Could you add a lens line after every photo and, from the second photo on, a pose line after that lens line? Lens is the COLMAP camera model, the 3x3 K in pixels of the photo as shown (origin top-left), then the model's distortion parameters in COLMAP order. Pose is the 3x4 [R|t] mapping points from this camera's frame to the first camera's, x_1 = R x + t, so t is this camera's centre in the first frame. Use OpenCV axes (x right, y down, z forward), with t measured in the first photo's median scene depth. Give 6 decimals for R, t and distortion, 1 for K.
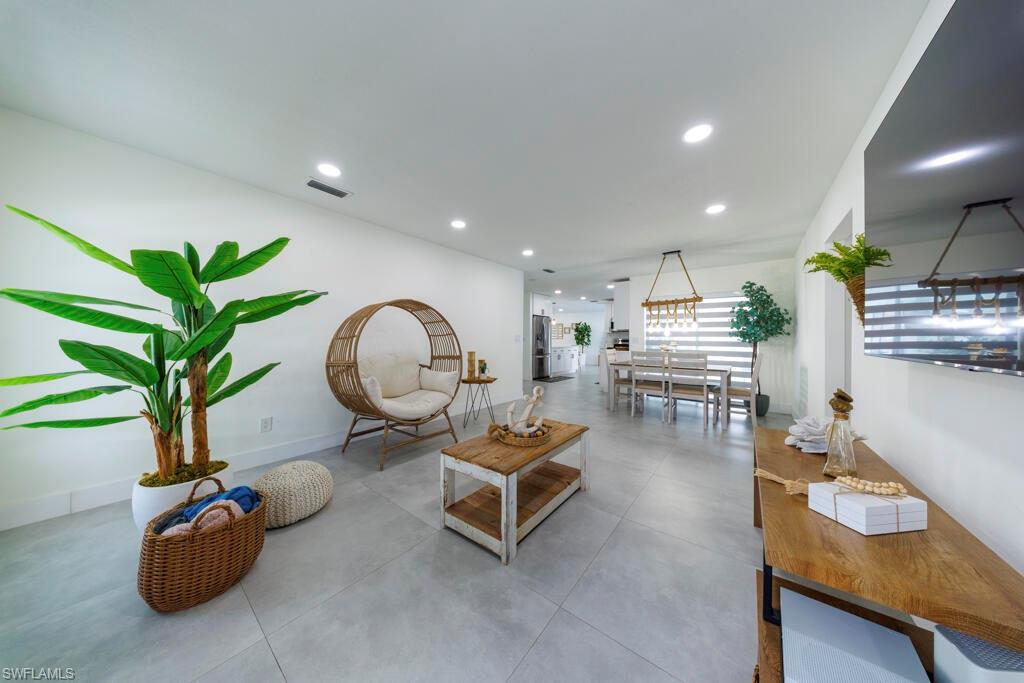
lens RADIAL K [[300.3, 0, 507.1], [0, 300.3, 342.2], [0, 0, 1]] dist [-0.006038, -0.000114]
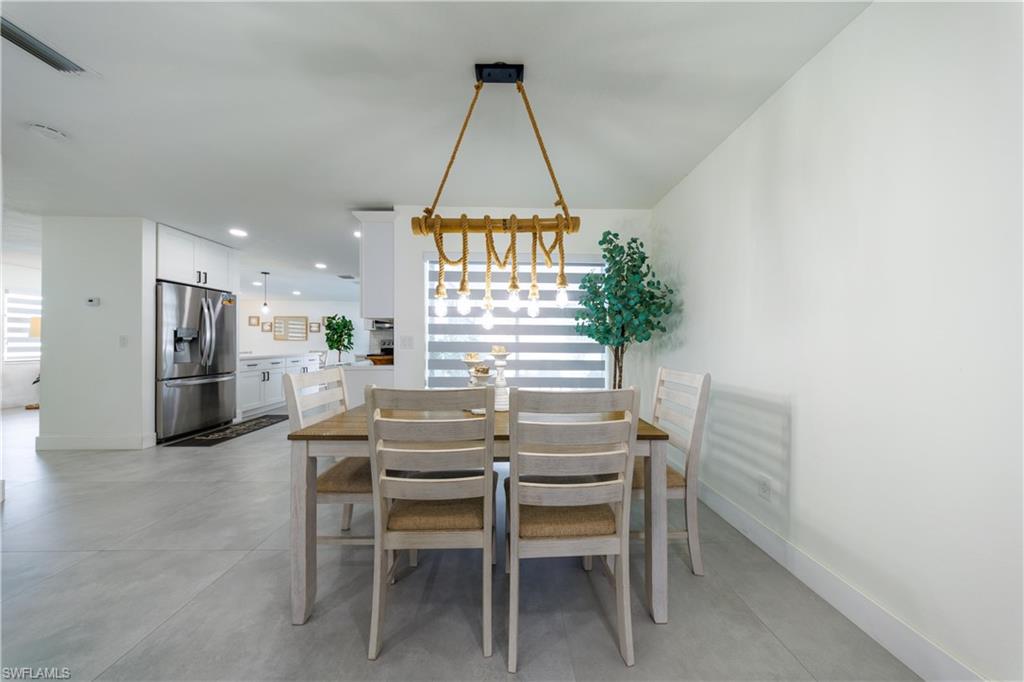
lens RADIAL K [[307.7, 0, 512.0], [0, 307.7, 341.0], [0, 0, 1]] dist [0.013654, -0.000025]
pose [[0.768256, -0.000834, 0.640142, 0.242707], [0.007837, 0.999936, -0.008102, -0.002797], [-0.640095, 0.011242, 0.768214, 0.520013]]
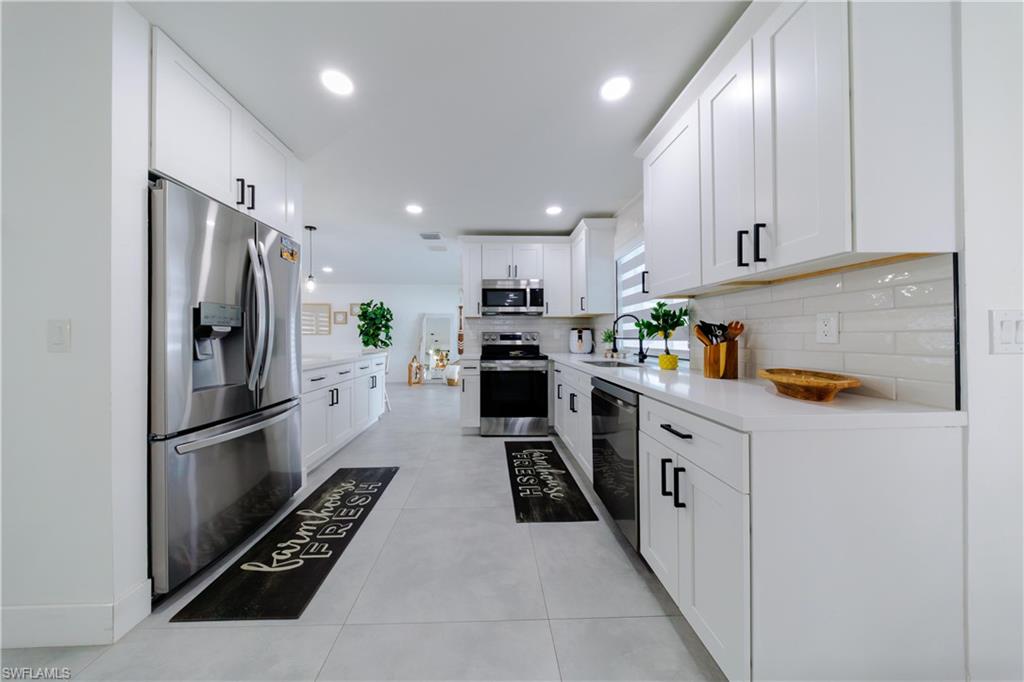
lens RADIAL K [[311.9, 0, 511.4], [0, 311.9, 333.0], [0, 0, 1]] dist [-0.001682, -0.000109]
pose [[0.743500, -0.004028, 0.668724, 0.155666], [0.015865, 0.999807, -0.011617, -0.007434], [-0.668548, 0.019247, 0.743420, 1.027921]]
